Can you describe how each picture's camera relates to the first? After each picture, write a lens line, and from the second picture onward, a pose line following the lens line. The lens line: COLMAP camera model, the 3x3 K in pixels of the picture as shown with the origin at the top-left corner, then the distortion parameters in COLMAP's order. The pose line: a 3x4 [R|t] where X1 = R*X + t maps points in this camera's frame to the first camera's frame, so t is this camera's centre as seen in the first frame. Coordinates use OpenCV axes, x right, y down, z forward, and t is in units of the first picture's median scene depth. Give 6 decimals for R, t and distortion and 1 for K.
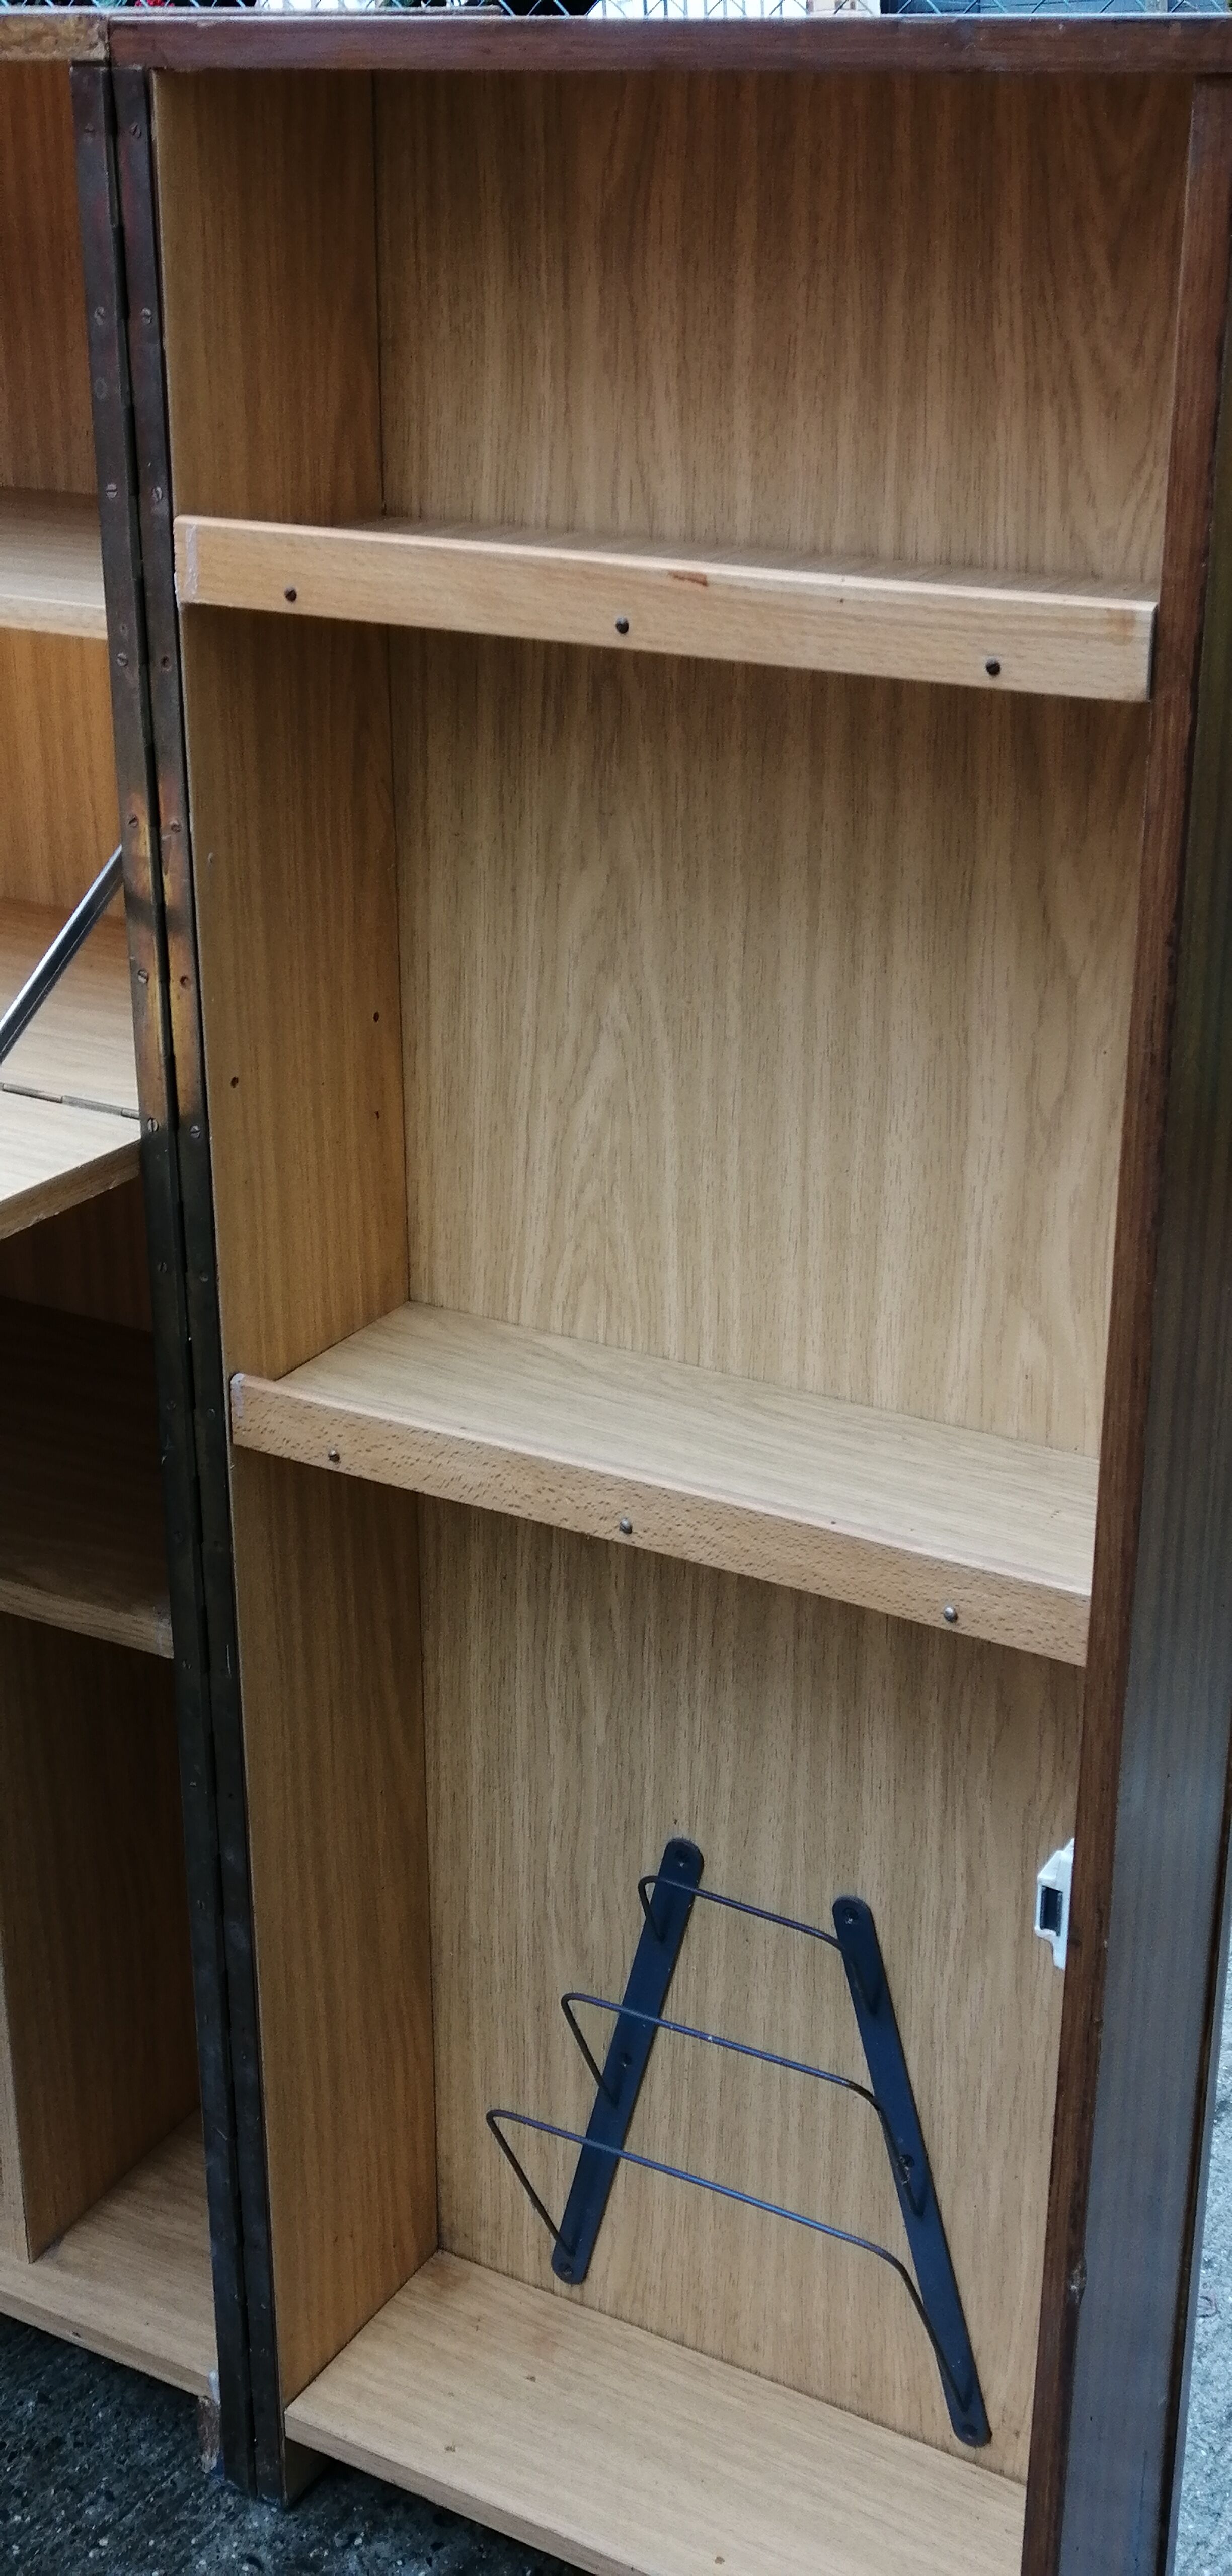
lens RADIAL K [[3004.0, 0, 616.0], [0, 3004.0, 1288.0], [0, 0, 1]] dist [0.024401, -0.040197]
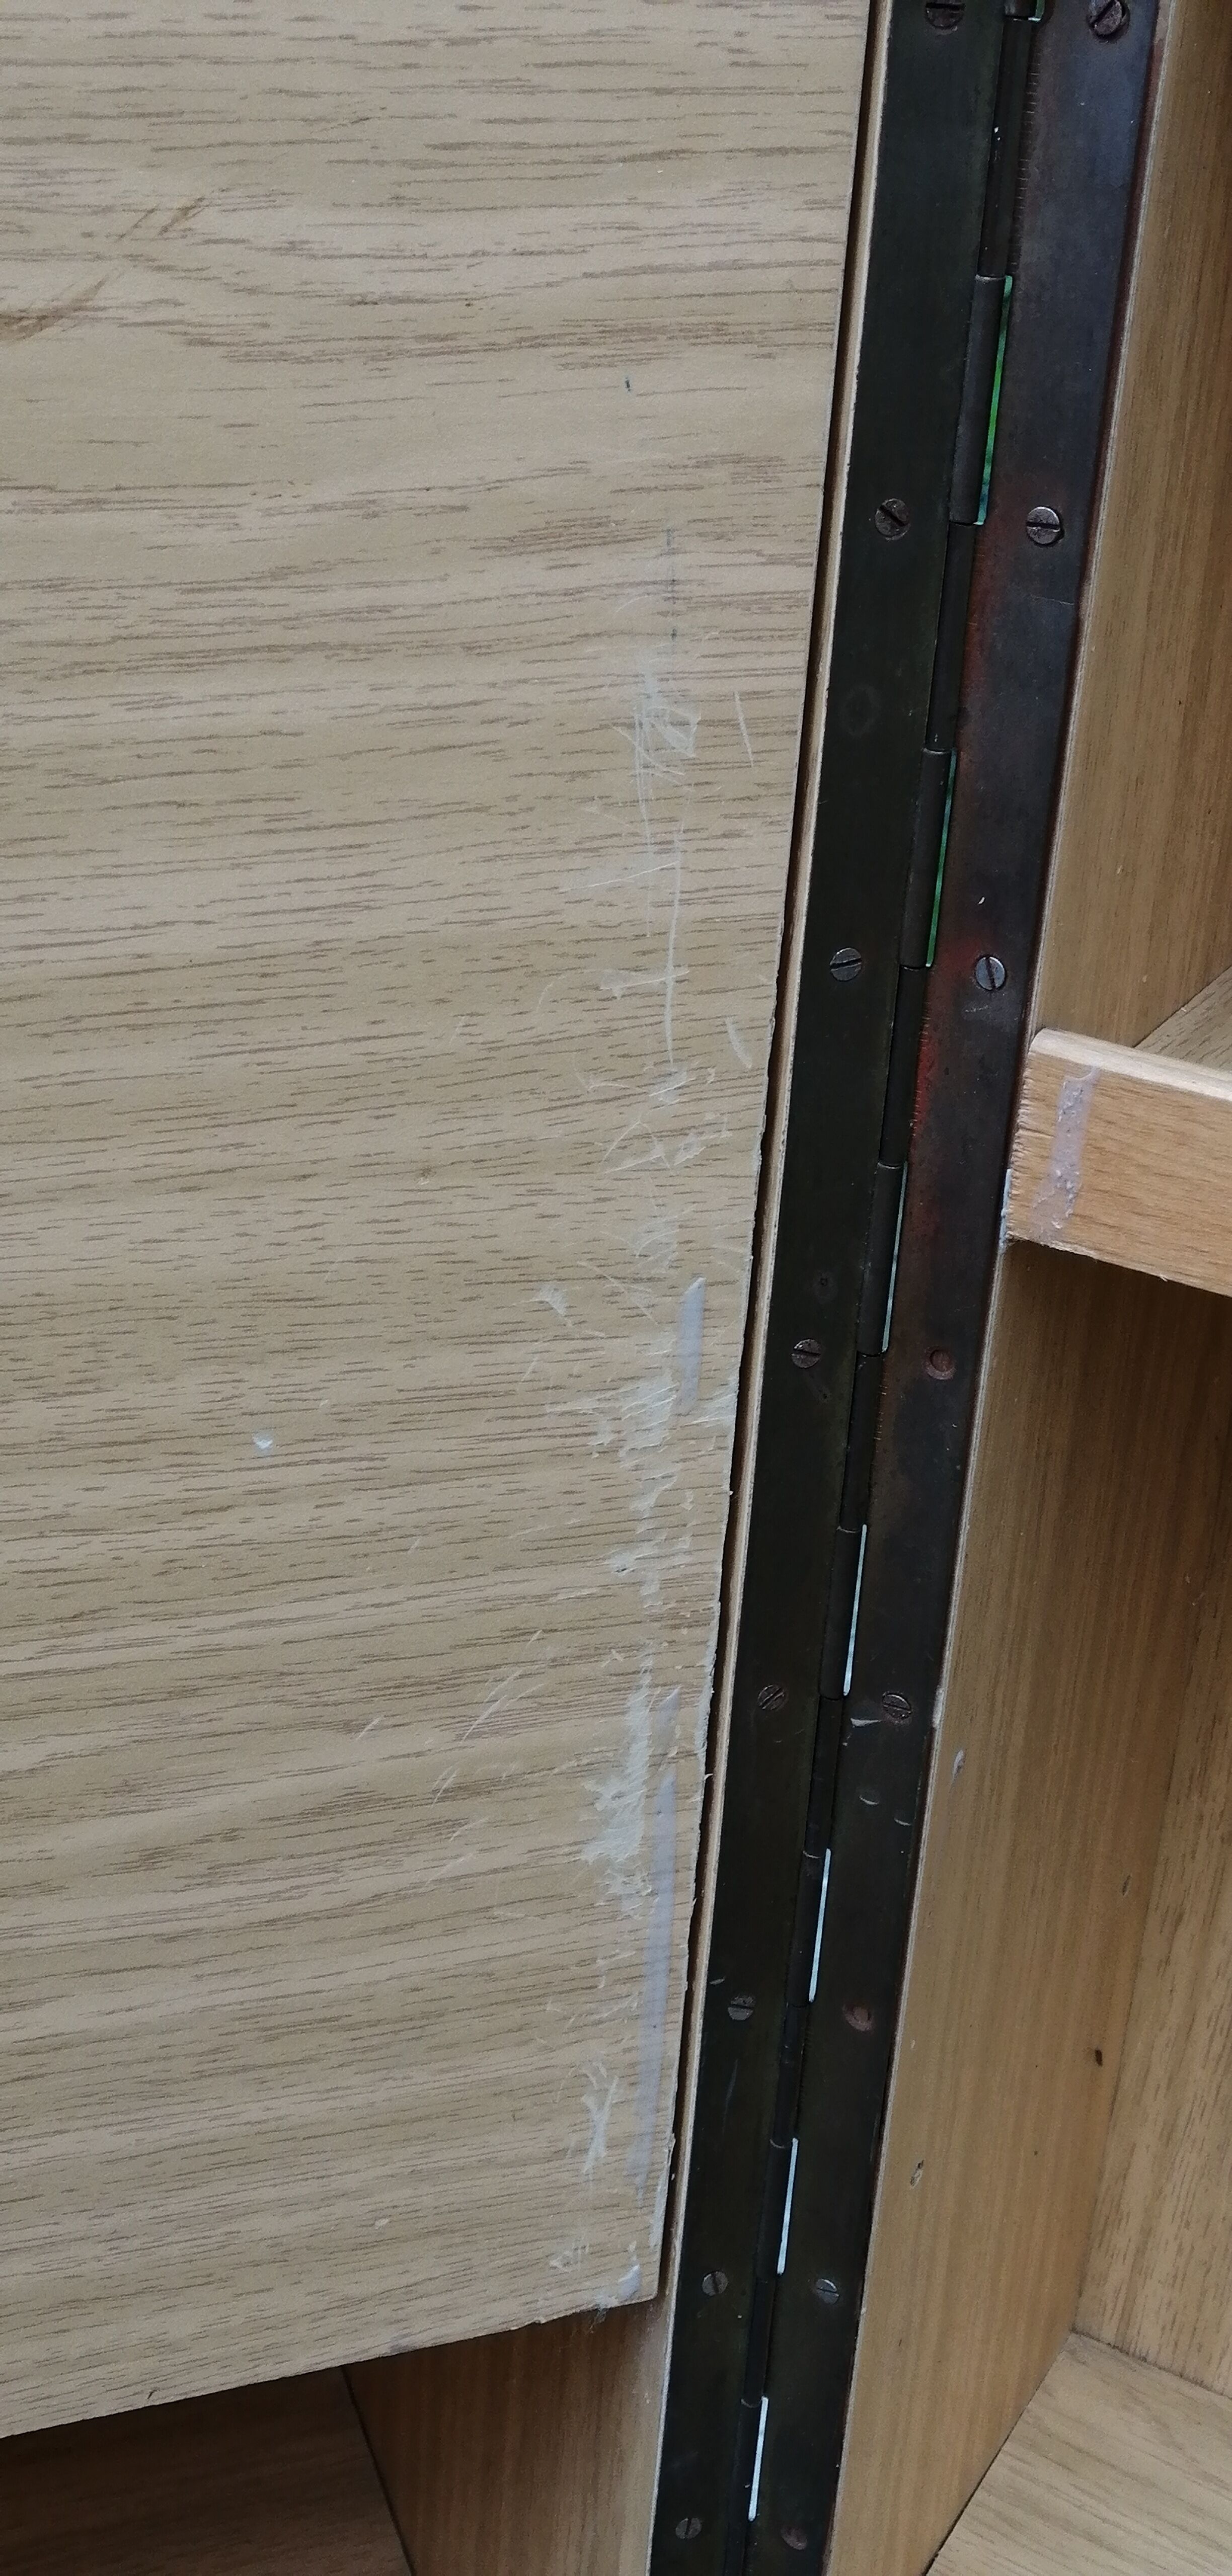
lens RADIAL K [[3004.0, 0, 616.0], [0, 3004.0, 1288.0], [0, 0, 1]] dist [0.024401, -0.040197]
pose [[0.998083, 0.054145, 0.029982, -0.179218], [-0.056150, 0.995919, 0.070652, -0.213221], [-0.026034, -0.072200, 0.997050, 0.531345]]
